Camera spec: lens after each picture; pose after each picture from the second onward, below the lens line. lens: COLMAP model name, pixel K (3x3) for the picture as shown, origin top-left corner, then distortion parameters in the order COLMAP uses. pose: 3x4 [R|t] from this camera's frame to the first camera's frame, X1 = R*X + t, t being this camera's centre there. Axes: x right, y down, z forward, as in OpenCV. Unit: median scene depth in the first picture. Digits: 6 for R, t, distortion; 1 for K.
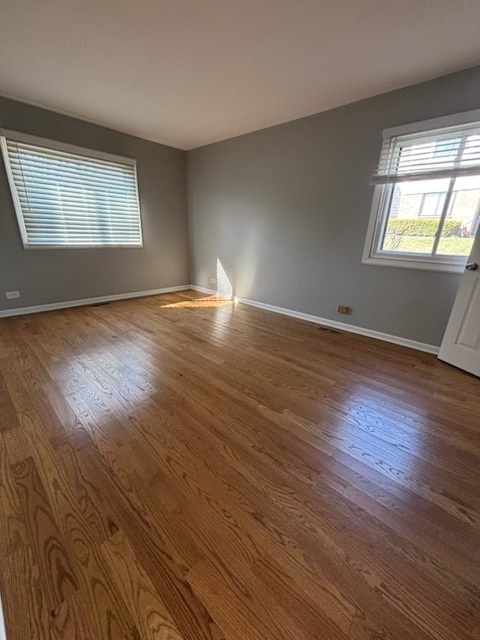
lens RADIAL K [[258.8, 0, 239.5], [0, 258.8, 319.0], [0, 0, 1]] dist [-0.002685, -0.000138]
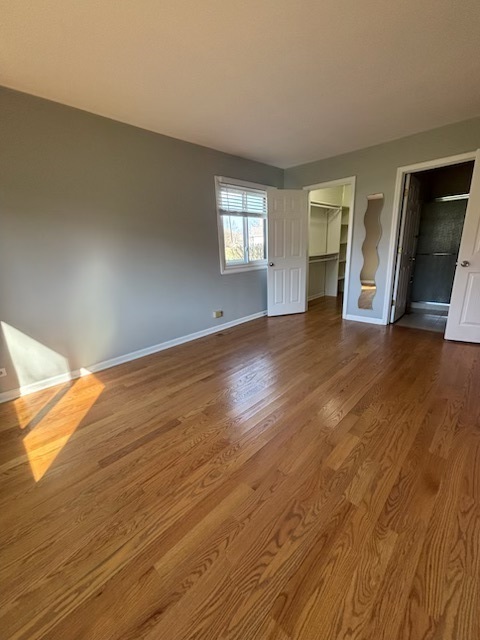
lens RADIAL K [[258.8, 0, 239.4], [0, 258.8, 320.7], [0, 0, 1]] dist [-0.002685, -0.000138]
pose [[0.020916, -0.306252, 0.951721, -0.905692], [0.356627, 0.891594, 0.279066, -0.375764], [-0.934013, 0.333572, 0.127866, 0.921366]]
